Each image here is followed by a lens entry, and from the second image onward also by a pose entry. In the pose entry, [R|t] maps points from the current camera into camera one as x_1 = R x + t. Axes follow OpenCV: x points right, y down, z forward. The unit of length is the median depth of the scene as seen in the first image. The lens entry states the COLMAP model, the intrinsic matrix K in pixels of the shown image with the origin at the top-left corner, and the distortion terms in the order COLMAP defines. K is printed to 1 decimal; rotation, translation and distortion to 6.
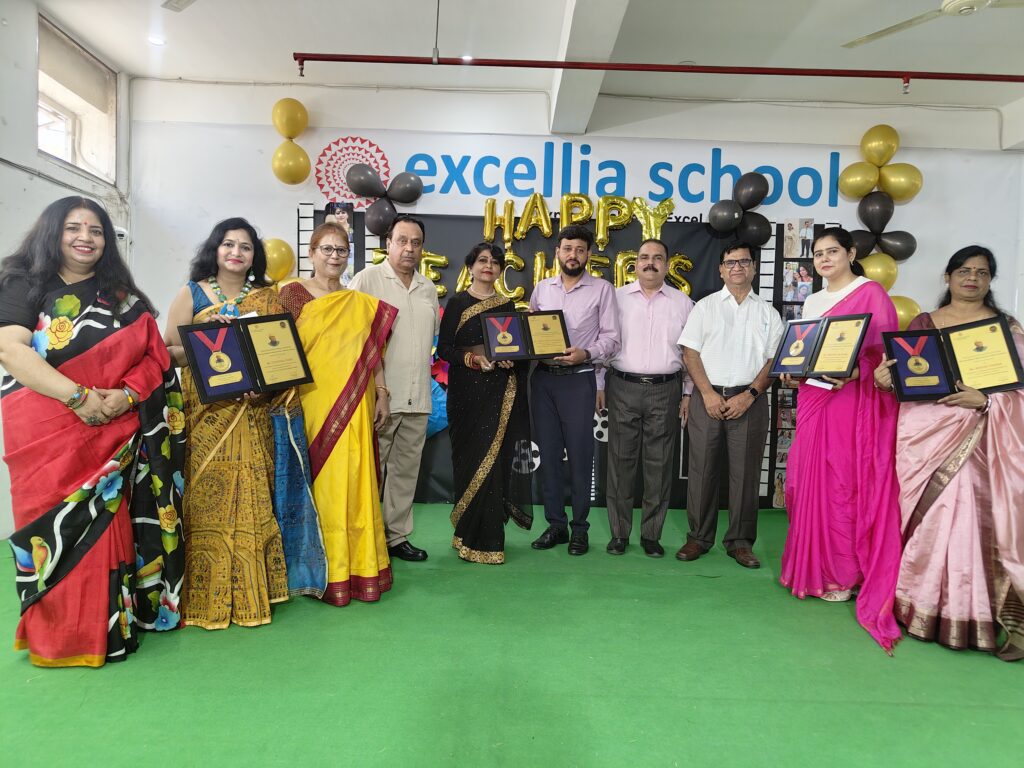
lens RADIAL K [[705.5, 0, 517.0], [0, 705.5, 385.3], [0, 0, 1]] dist [-0.007350, 0.014127]
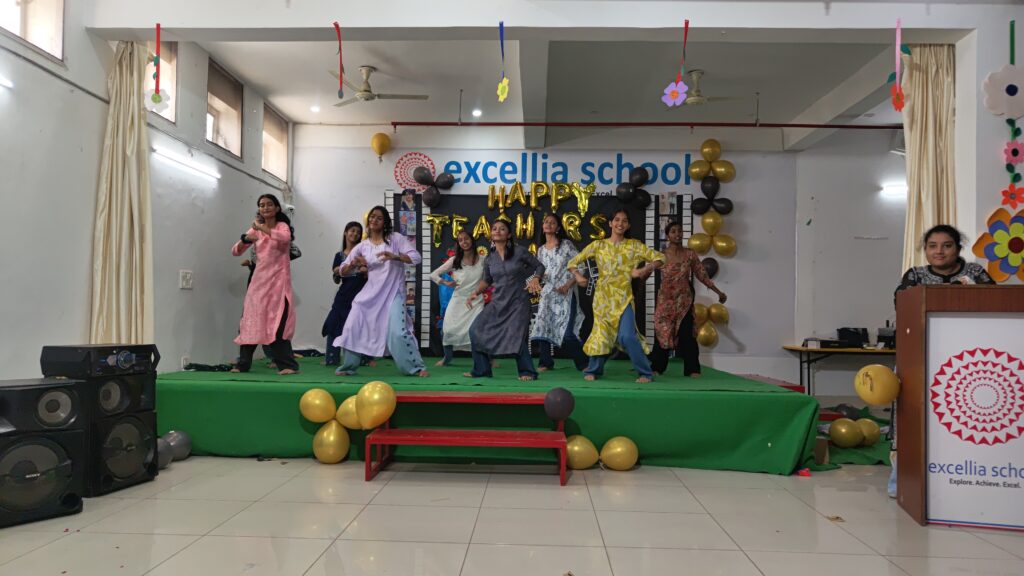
lens RADIAL K [[701.7, 0, 511.8], [0, 701.7, 305.5], [0, 0, 1]] dist [0.020942, -0.013981]
pose [[0.998634, -0.013496, -0.050481, 0.098849], [0.010859, 0.998579, -0.052164, 0.133020], [0.051113, 0.051545, 0.997362, -0.755196]]
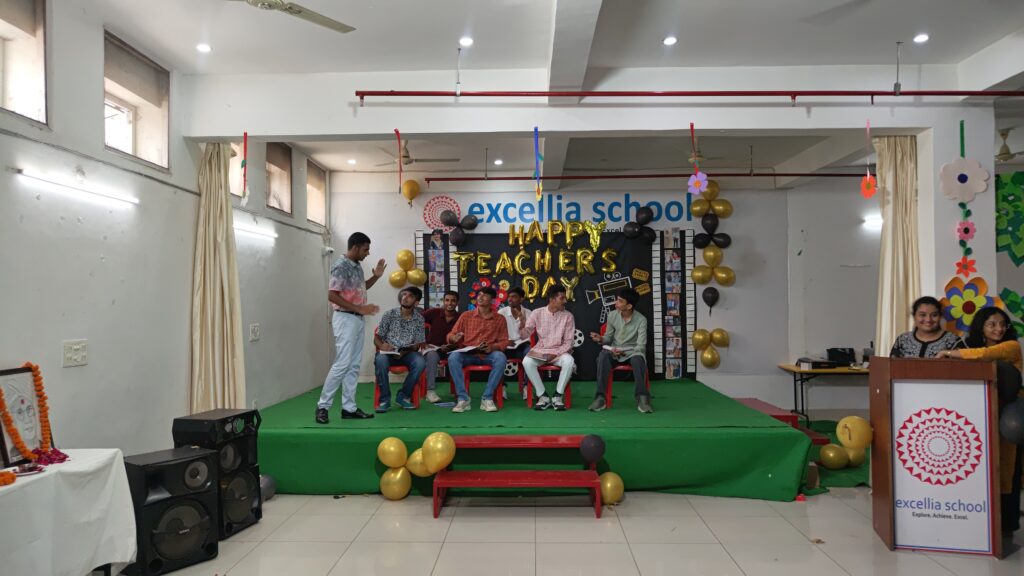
lens RADIAL K [[701.7, 0, 515.9], [0, 701.7, 292.8], [0, 0, 1]] dist [0.020942, -0.013981]
pose [[0.998565, -0.035225, -0.040341, 0.045761], [0.033266, 0.998281, -0.048249, 0.020442], [0.041971, 0.046838, 0.998020, -0.943375]]
